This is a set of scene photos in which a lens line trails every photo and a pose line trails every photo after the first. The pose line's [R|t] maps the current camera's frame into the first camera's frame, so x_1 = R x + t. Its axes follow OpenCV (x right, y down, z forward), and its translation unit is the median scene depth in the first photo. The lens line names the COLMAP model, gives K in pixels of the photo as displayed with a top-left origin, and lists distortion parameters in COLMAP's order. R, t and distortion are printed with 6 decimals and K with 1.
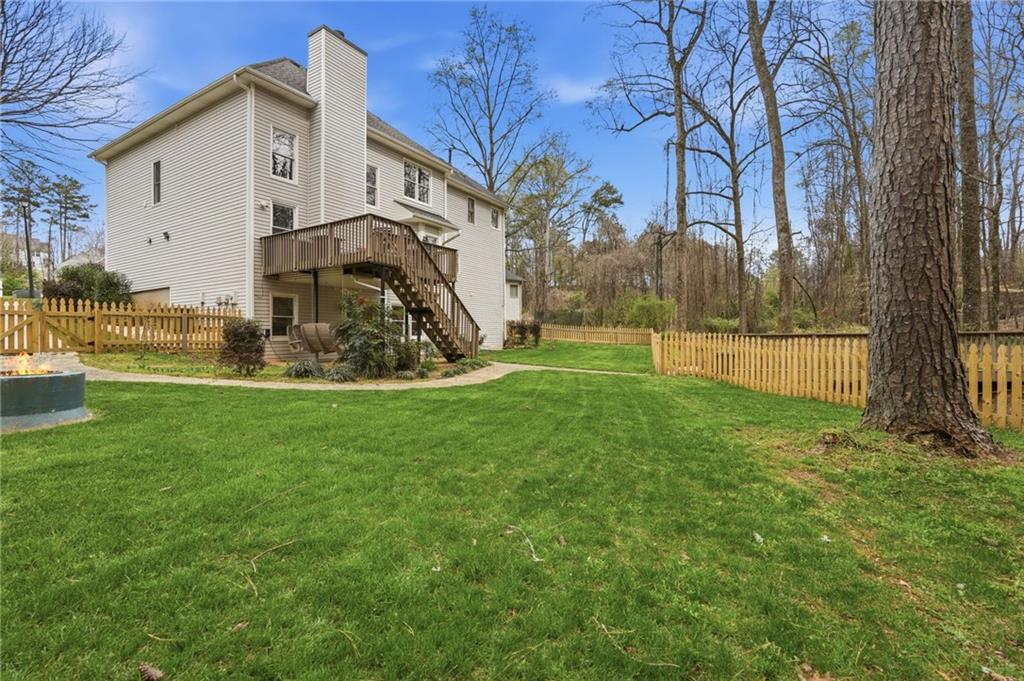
lens RADIAL K [[450.0, 0, 514.6], [0, 450.0, 337.1], [0, 0, 1]] dist [-0.006601, 0.000205]
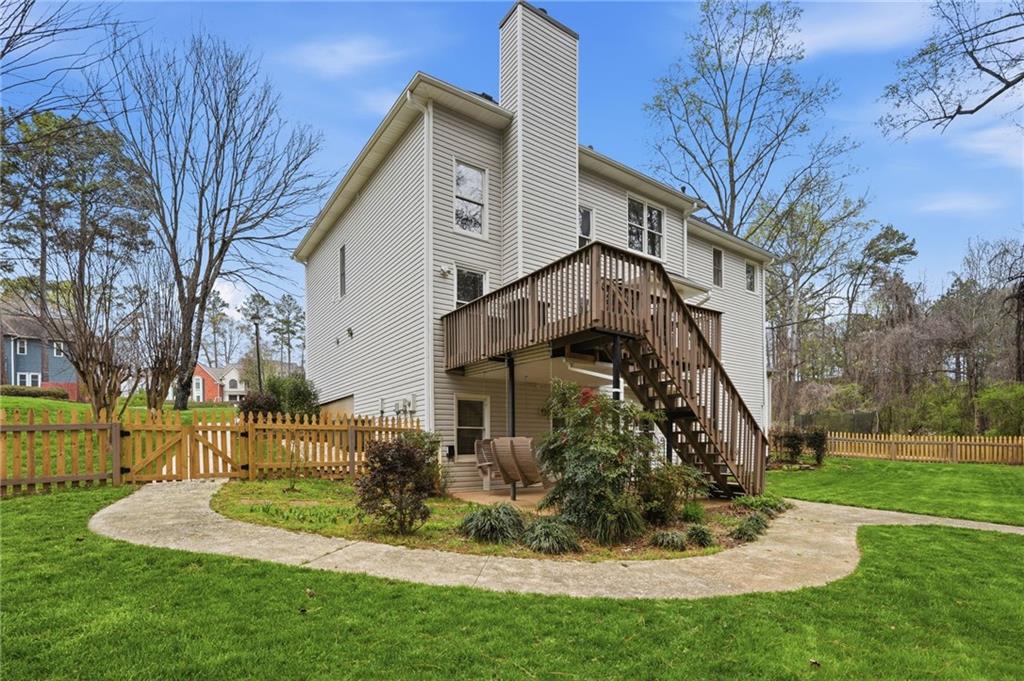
lens RADIAL K [[450.0, 0, 514.6], [0, 450.0, 337.1], [0, 0, 1]] dist [-0.006601, 0.000205]
pose [[0.913174, -0.097625, -0.395705, -0.159660], [0.001146, 0.971500, -0.237036, -0.016378], [0.407569, 0.216002, 0.887260, 0.375947]]
